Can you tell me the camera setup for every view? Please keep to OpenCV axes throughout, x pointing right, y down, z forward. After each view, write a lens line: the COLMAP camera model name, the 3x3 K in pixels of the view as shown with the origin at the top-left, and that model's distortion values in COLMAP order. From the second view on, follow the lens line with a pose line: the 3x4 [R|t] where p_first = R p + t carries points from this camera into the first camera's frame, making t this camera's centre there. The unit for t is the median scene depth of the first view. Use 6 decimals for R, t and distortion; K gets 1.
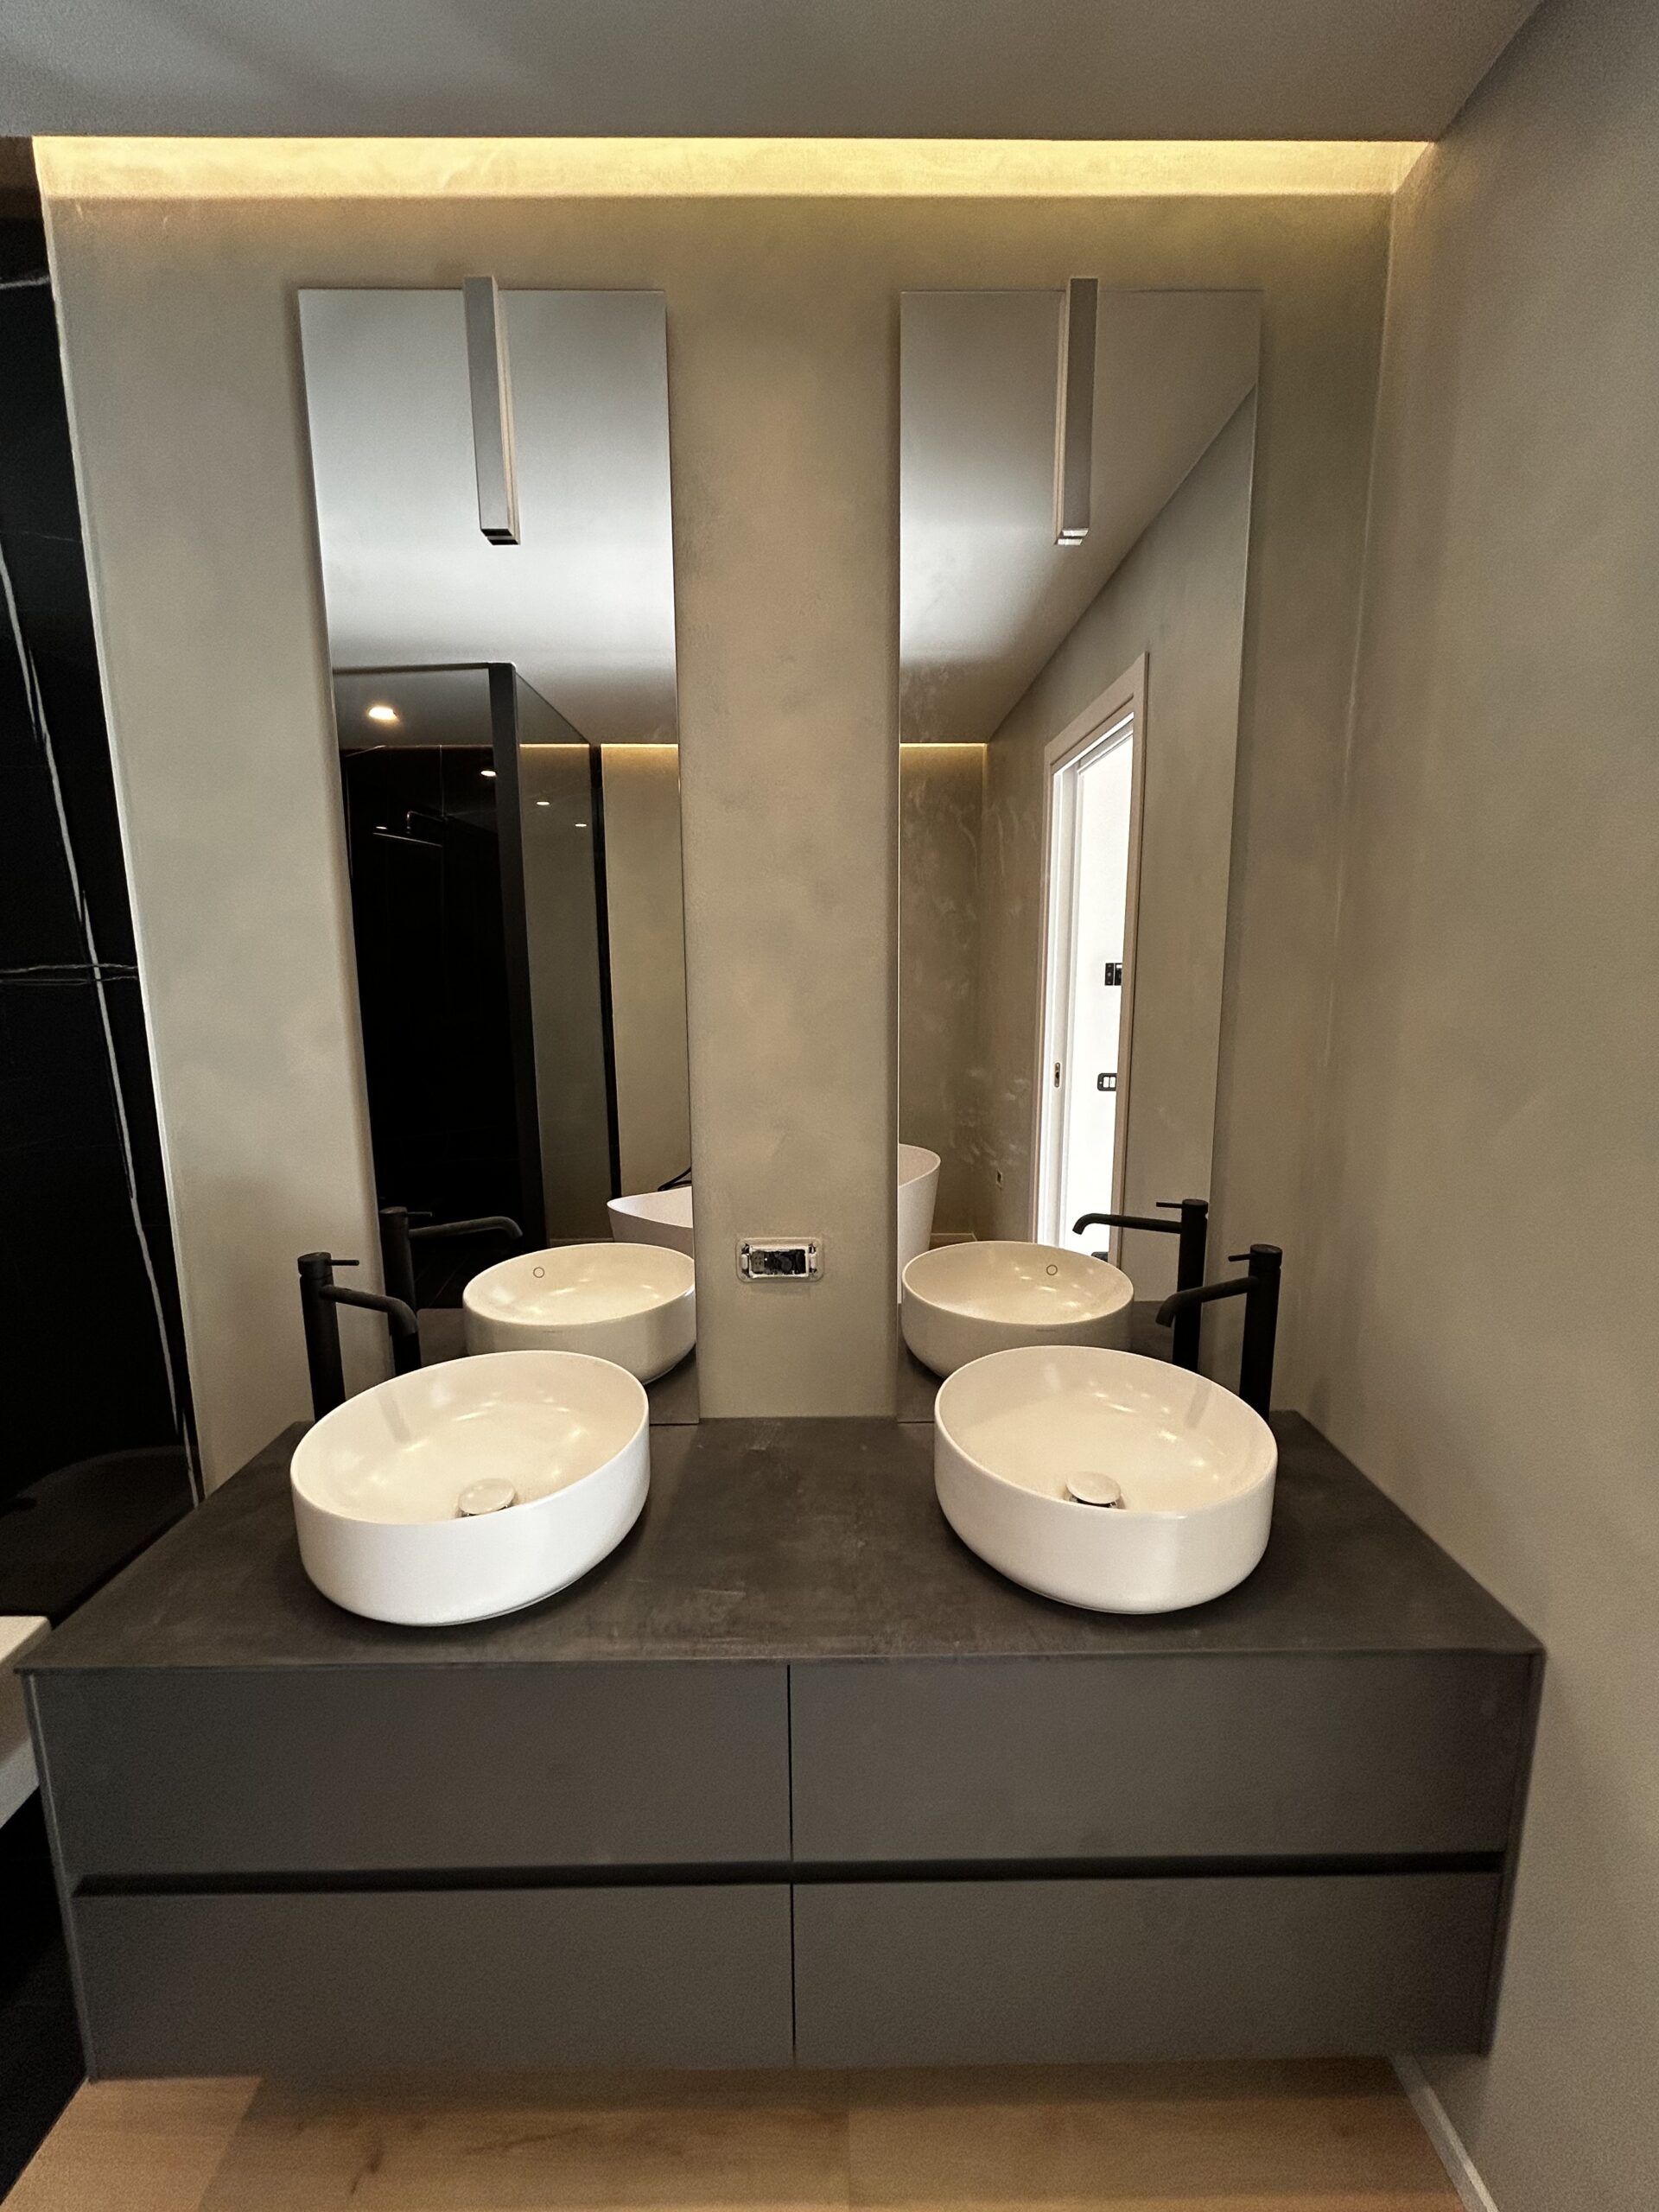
lens RADIAL K [[893.9, 0, 828.8], [0, 893.9, 1104.9], [0, 0, 1]] dist [0.000906, -0.000031]
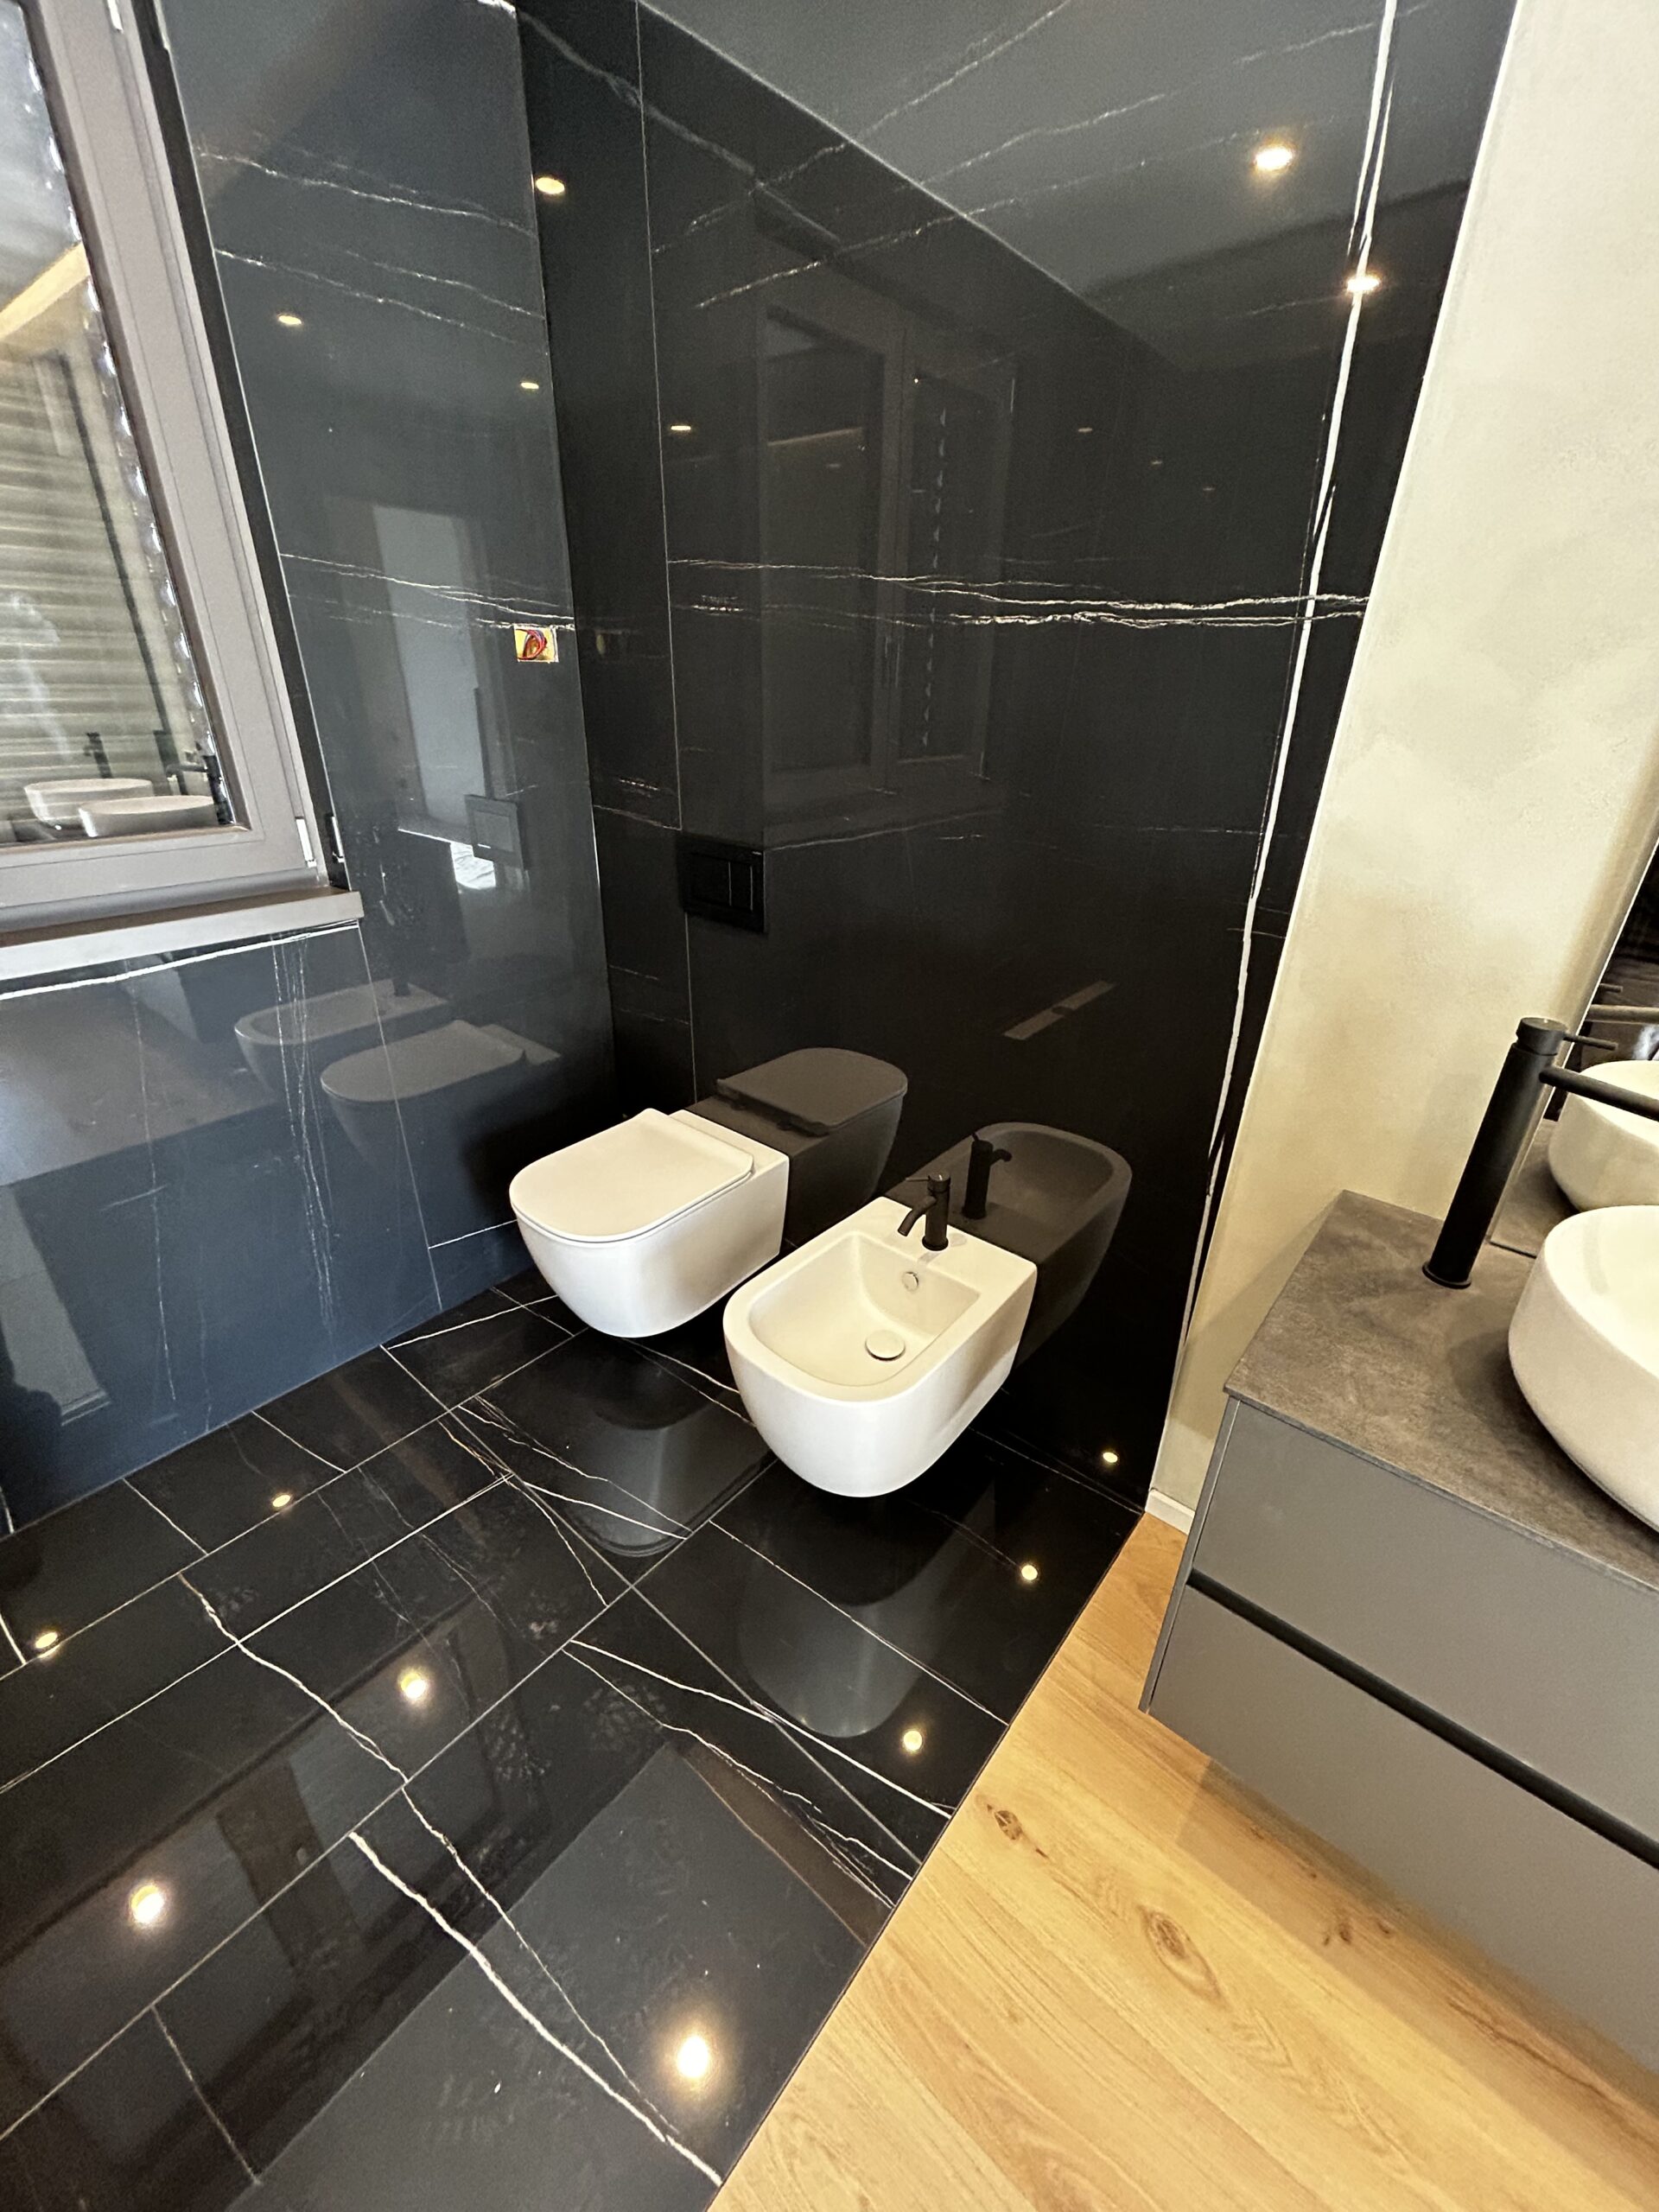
lens RADIAL K [[893.9, 0, 829.2], [0, 893.9, 1110.2], [0, 0, 1]] dist [0.000906, -0.000031]
pose [[0.756467, 0.306376, -0.577833, -0.616104], [-0.127707, 0.935681, 0.328925, 0.073658], [0.641442, -0.175028, 0.746938, 0.050663]]
